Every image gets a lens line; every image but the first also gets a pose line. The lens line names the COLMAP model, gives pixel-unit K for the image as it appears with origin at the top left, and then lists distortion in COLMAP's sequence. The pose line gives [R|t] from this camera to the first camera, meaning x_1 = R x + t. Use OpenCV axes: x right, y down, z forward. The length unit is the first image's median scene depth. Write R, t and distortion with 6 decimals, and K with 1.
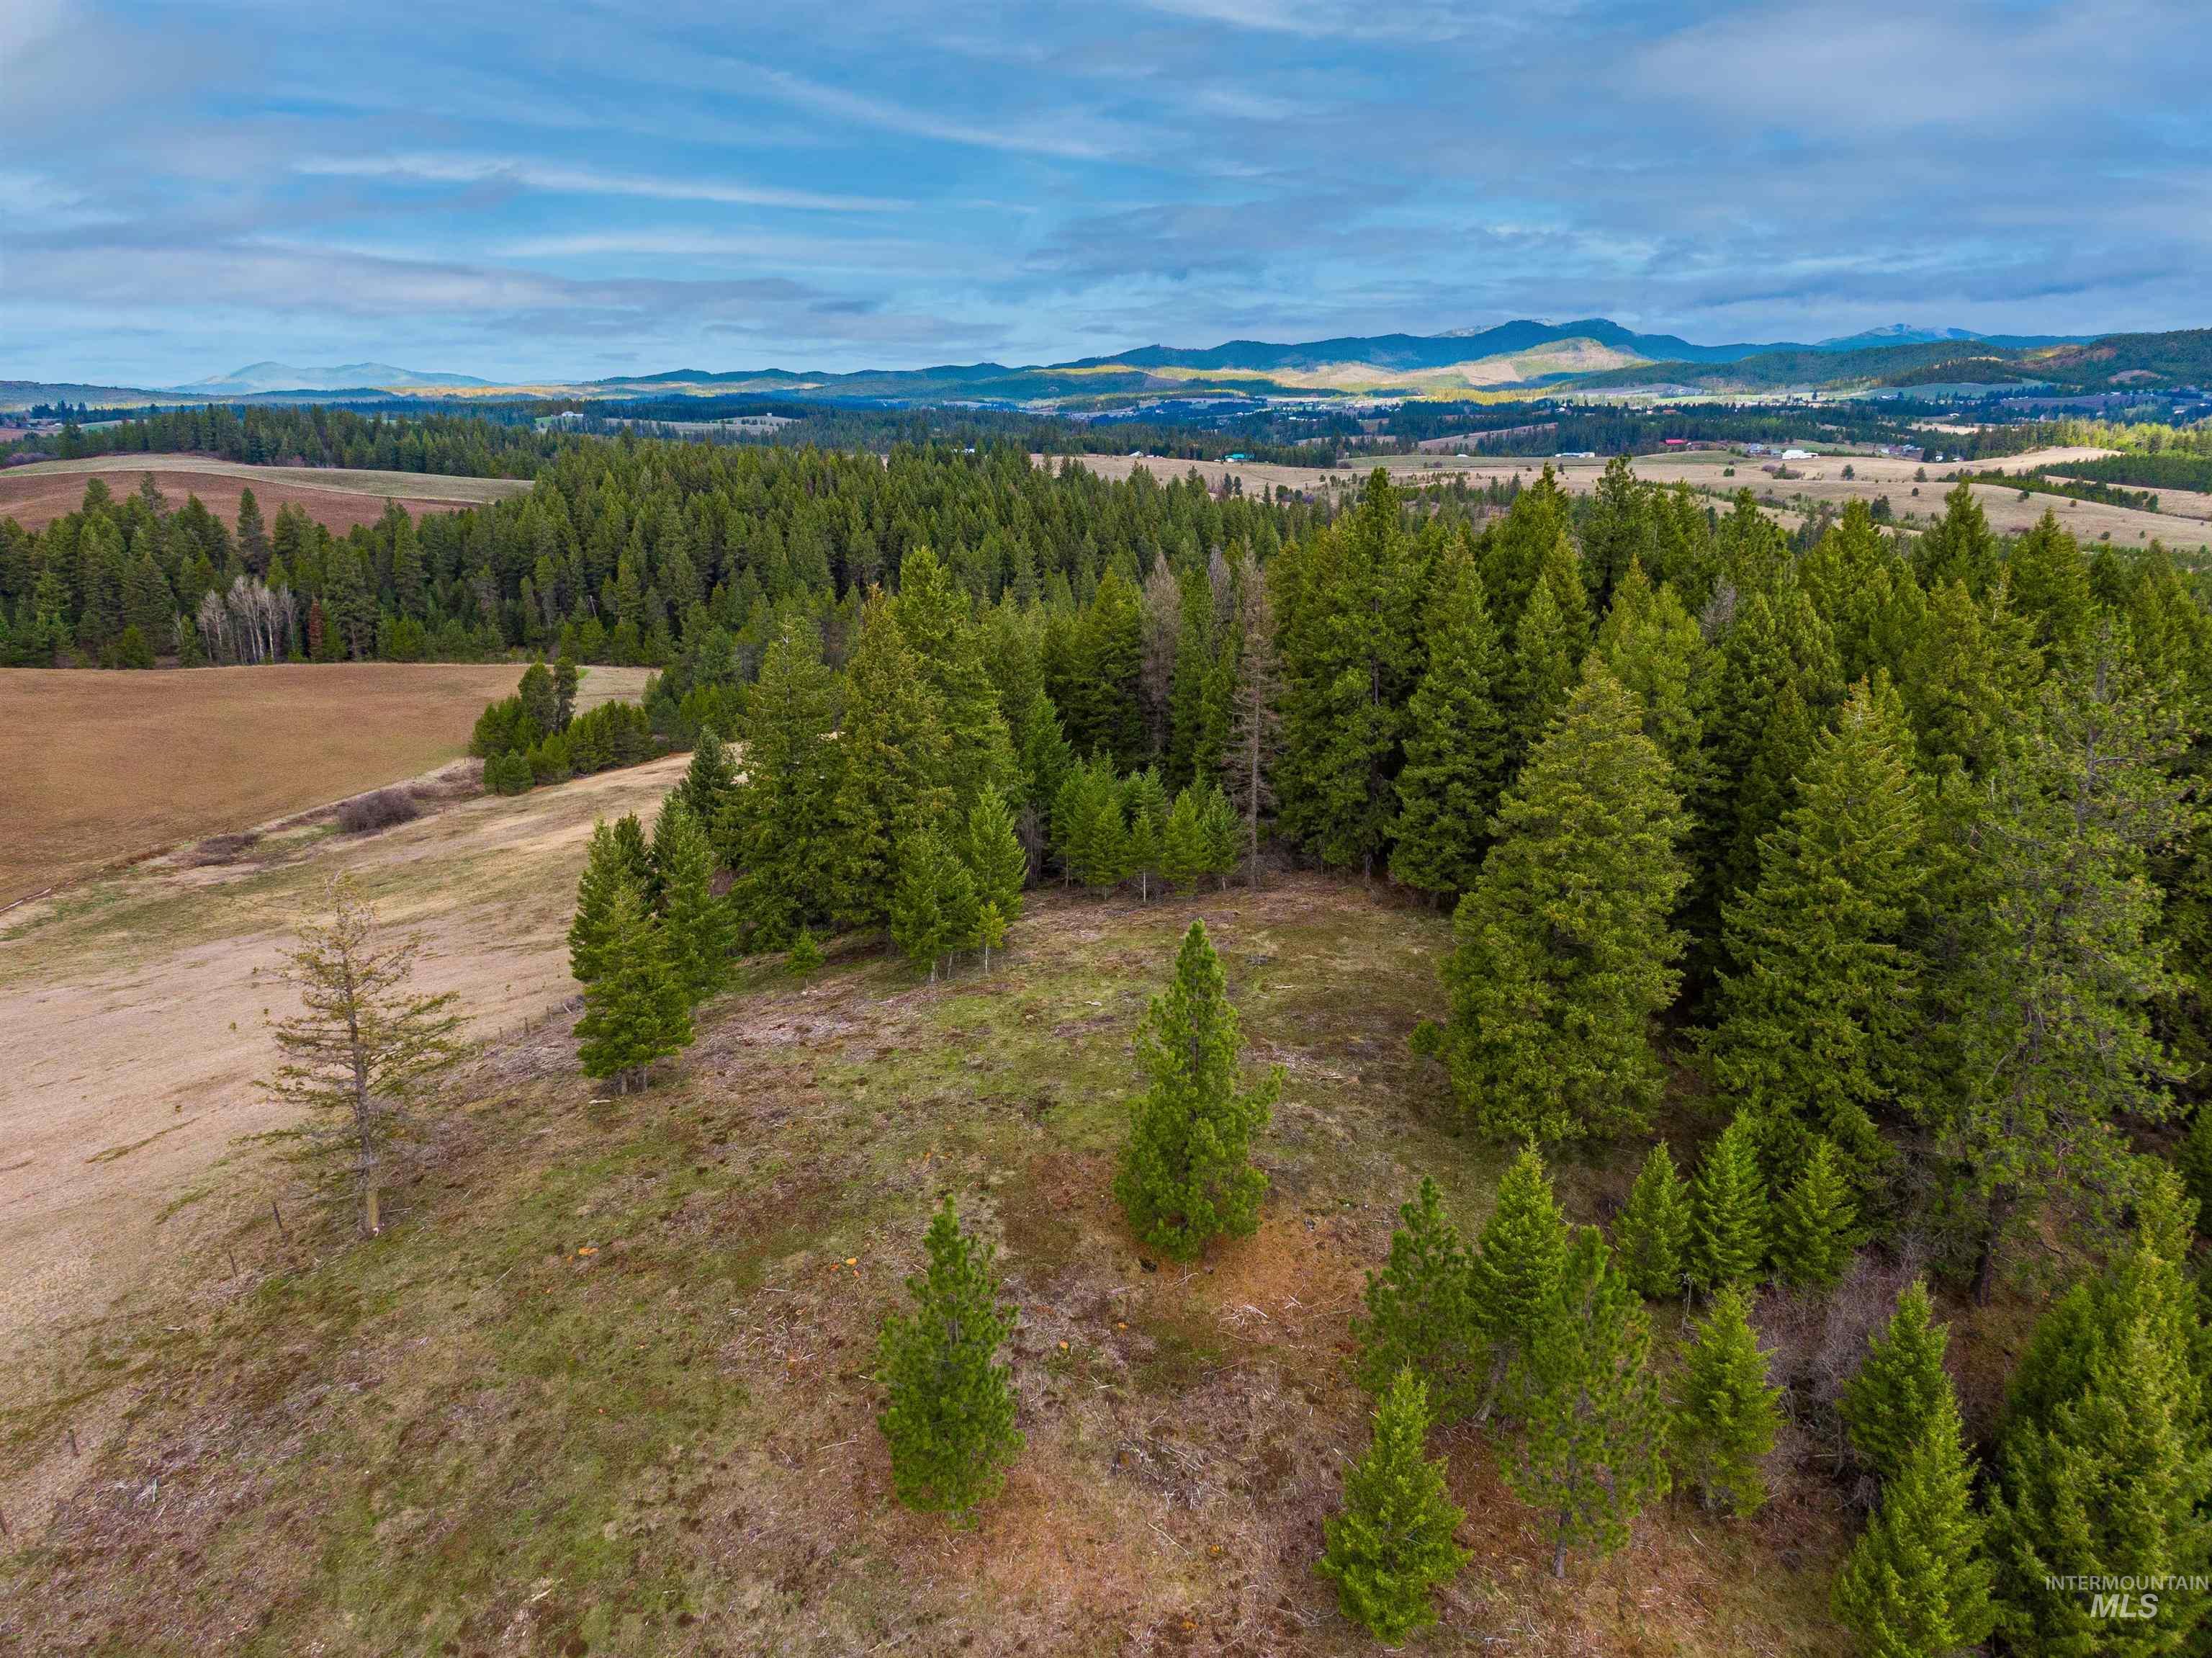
lens RADIAL K [[1551.2, 0, 1092.7], [0, 1551.2, 835.1], [0, 0, 1]] dist [0.037753, -0.054577]
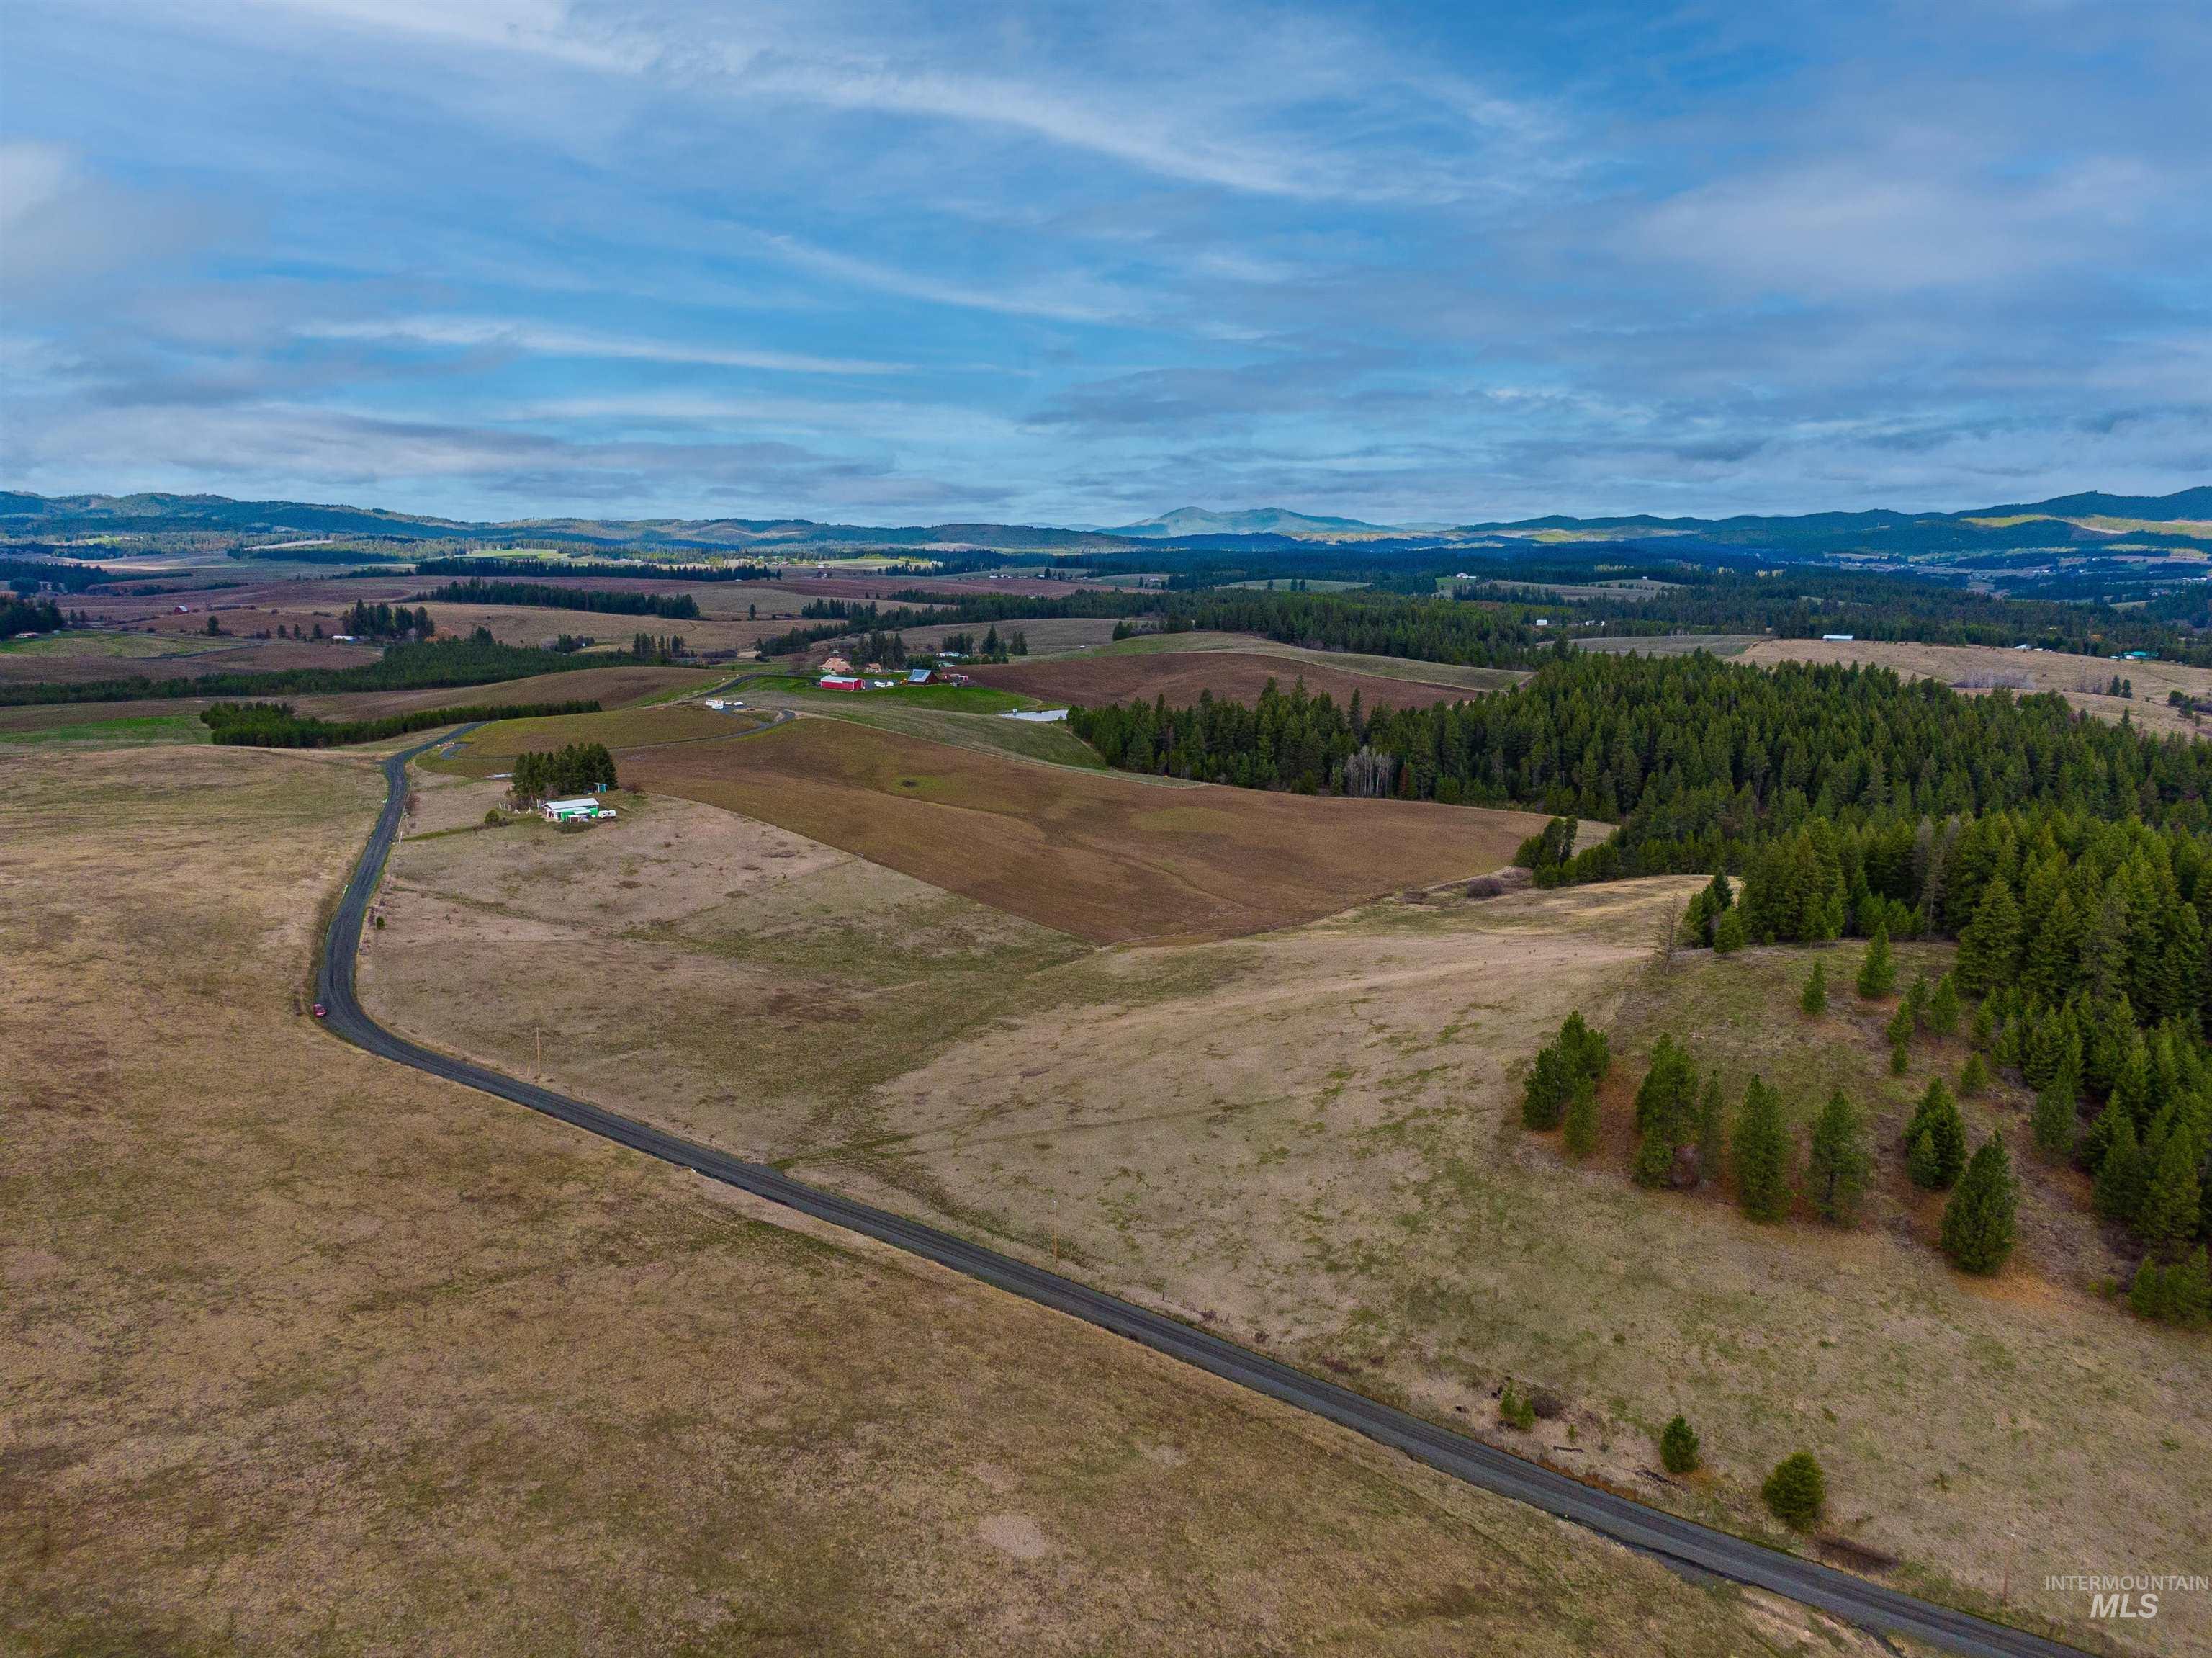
lens RADIAL K [[1551.2, 0, 1112.2], [0, 1551.2, 816.7], [0, 0, 1]] dist [0.037753, -0.054577]
pose [[0.870589, 0.099569, -0.481832, 0.037783], [-0.145467, 0.987617, -0.058747, 0.047880], [0.470016, 0.121235, 0.874292, -0.566210]]
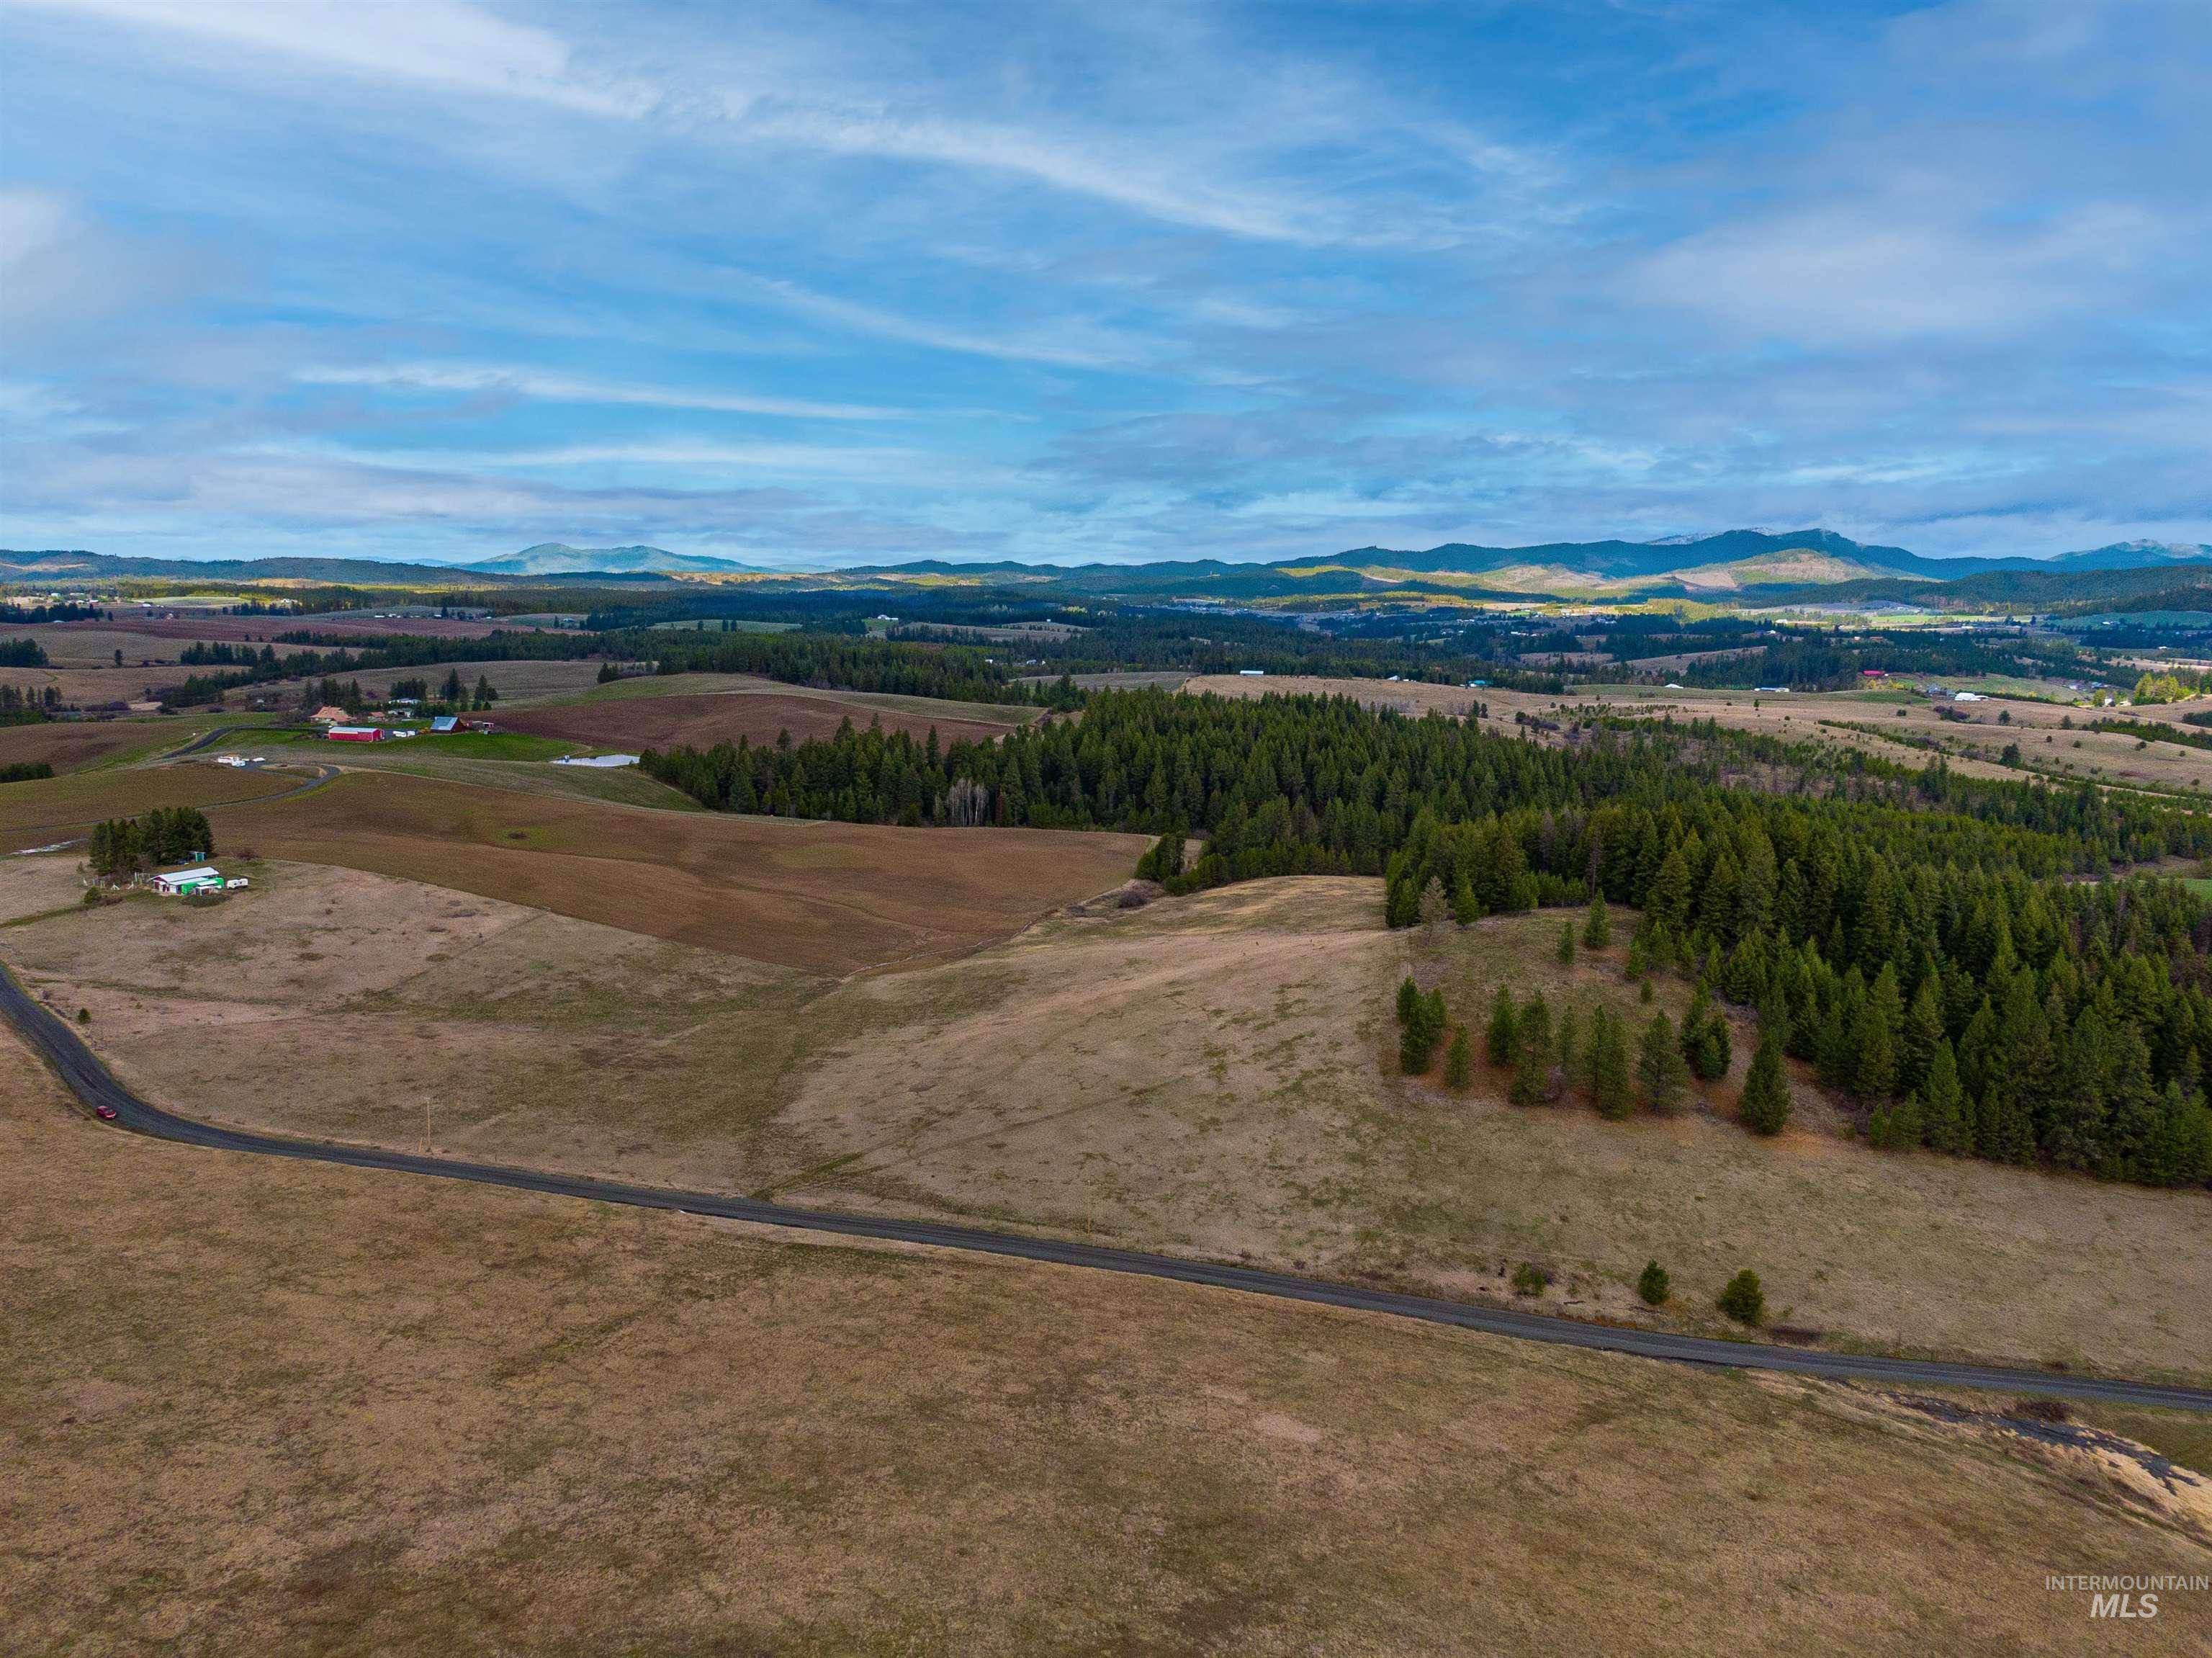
lens RADIAL K [[1551.2, 0, 1099.2], [0, 1551.2, 823.4], [0, 0, 1]] dist [0.037753, -0.054577]
pose [[0.991512, 0.041144, -0.123336, -0.150112], [-0.055954, 0.991301, -0.119128, 0.084858], [0.117362, 0.125018, 0.985189, -0.691790]]
